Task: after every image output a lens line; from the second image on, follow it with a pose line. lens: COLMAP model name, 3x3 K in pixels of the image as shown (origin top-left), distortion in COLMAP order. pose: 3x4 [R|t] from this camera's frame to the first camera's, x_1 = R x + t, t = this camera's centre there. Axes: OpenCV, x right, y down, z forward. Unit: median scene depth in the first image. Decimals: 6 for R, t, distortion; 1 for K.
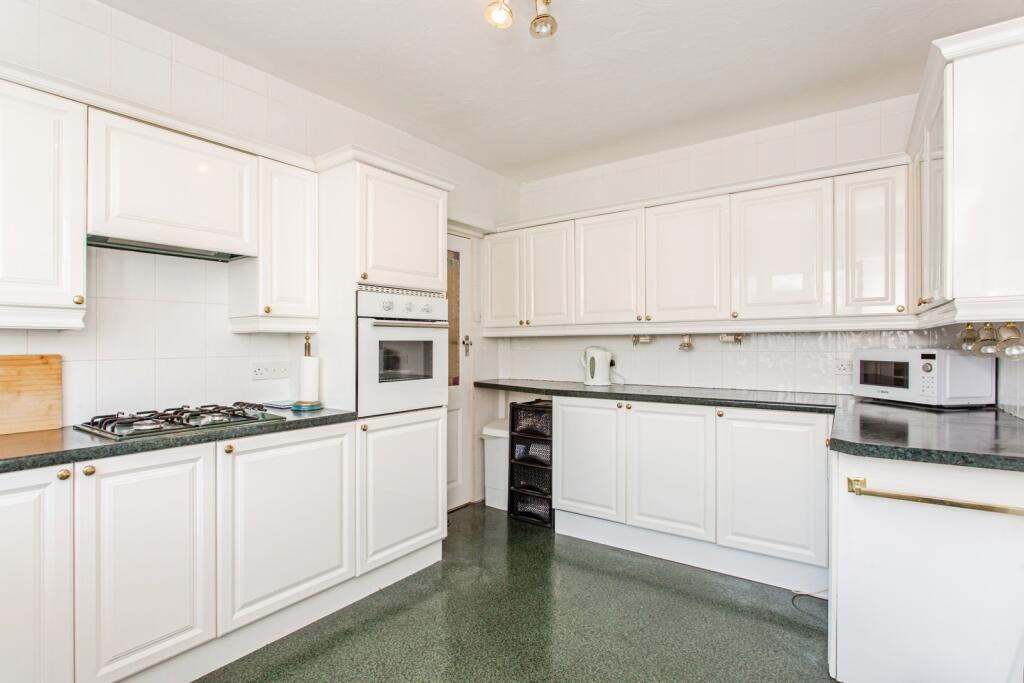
lens RADIAL K [[511.1, 0, 512.0], [0, 511.1, 341.5], [0, 0, 1]] dist [-0.000542, 0.000235]
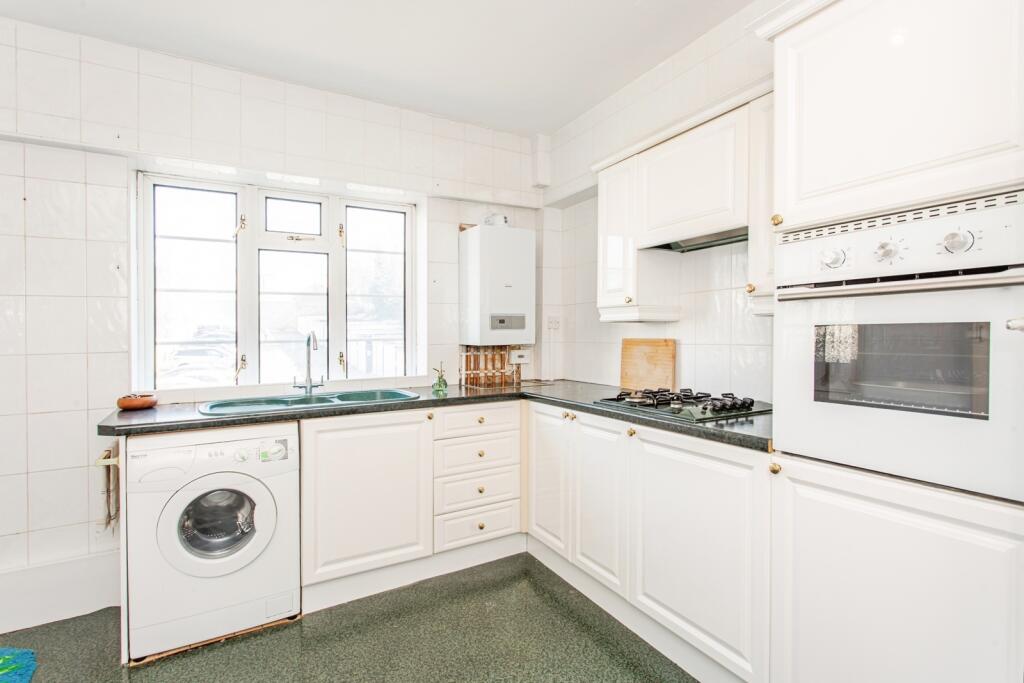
lens RADIAL K [[511.1, 0, 512.0], [0, 511.1, 341.5], [0, 0, 1]] dist [-0.000542, 0.000235]
pose [[-0.441410, 0.012902, -0.897213, 0.478983], [-0.004647, 0.999850, 0.016664, 0.011303], [0.897293, 0.011525, -0.441284, 1.205551]]
